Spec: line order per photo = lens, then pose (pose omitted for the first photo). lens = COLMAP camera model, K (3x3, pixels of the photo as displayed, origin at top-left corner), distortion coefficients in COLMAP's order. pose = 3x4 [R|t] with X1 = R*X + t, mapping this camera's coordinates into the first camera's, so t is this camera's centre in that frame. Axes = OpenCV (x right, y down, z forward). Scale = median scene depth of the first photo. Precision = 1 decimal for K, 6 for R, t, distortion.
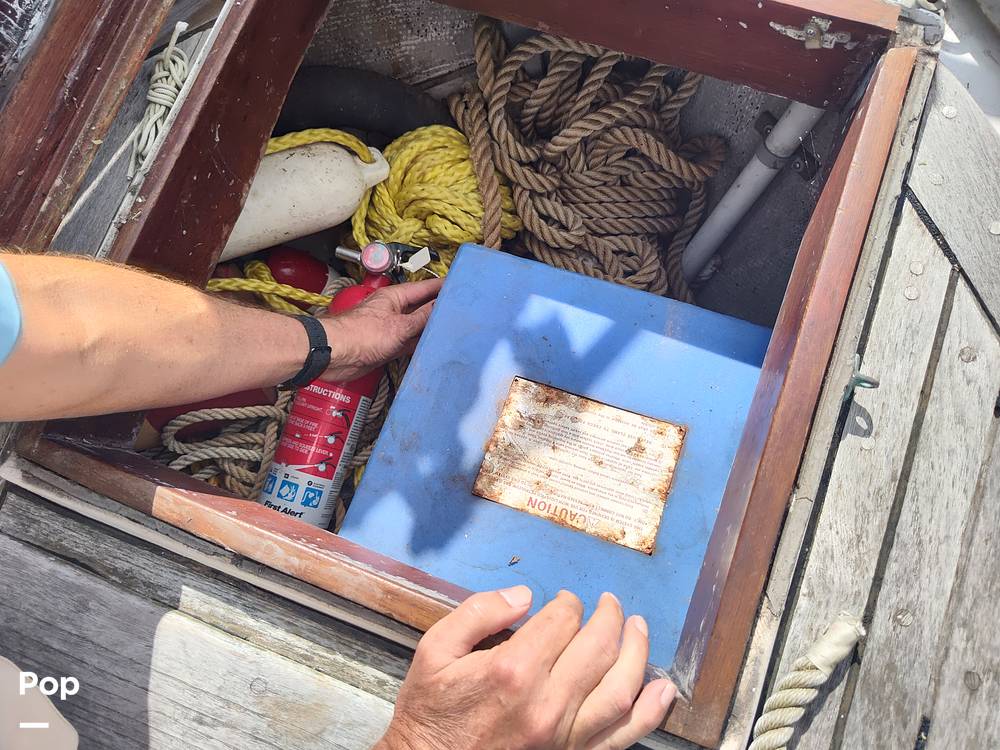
lens RADIAL K [[694.7, 0, 500.7], [0, 694.7, 370.2], [0, 0, 1]] dist [0.037485, -0.061991]
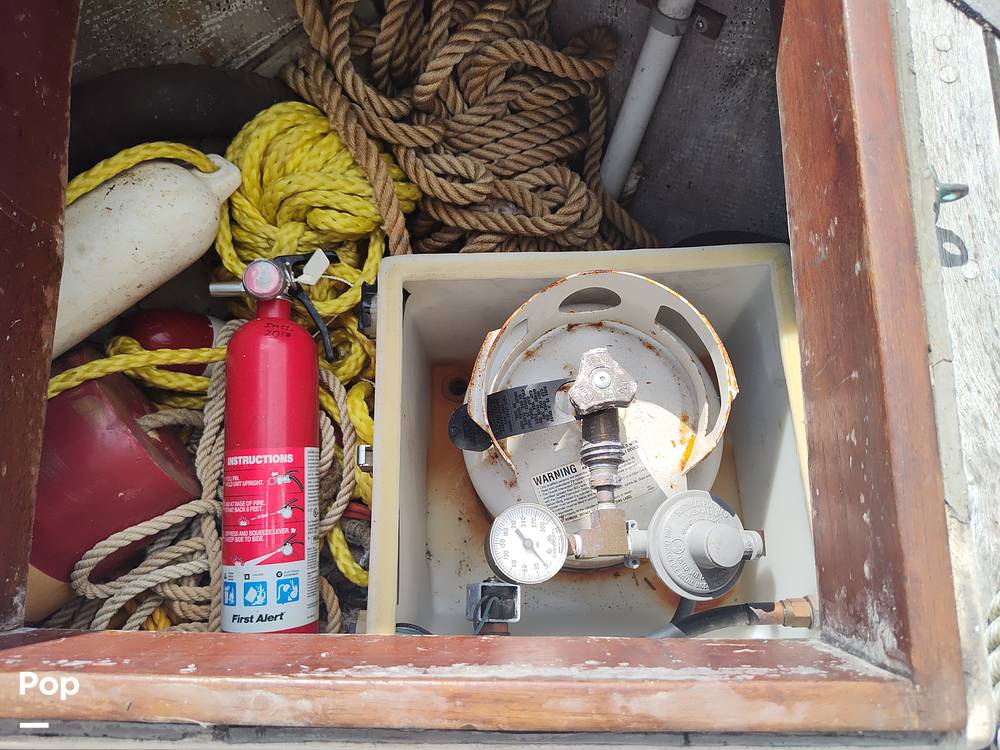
lens RADIAL K [[694.7, 0, 506.2], [0, 694.7, 378.2], [0, 0, 1]] dist [0.037485, -0.061991]
pose [[0.935147, -0.334411, 0.116917, -0.046792], [0.332944, 0.942388, 0.032447, 0.011706], [-0.121031, 0.008584, 0.992612, 0.165320]]
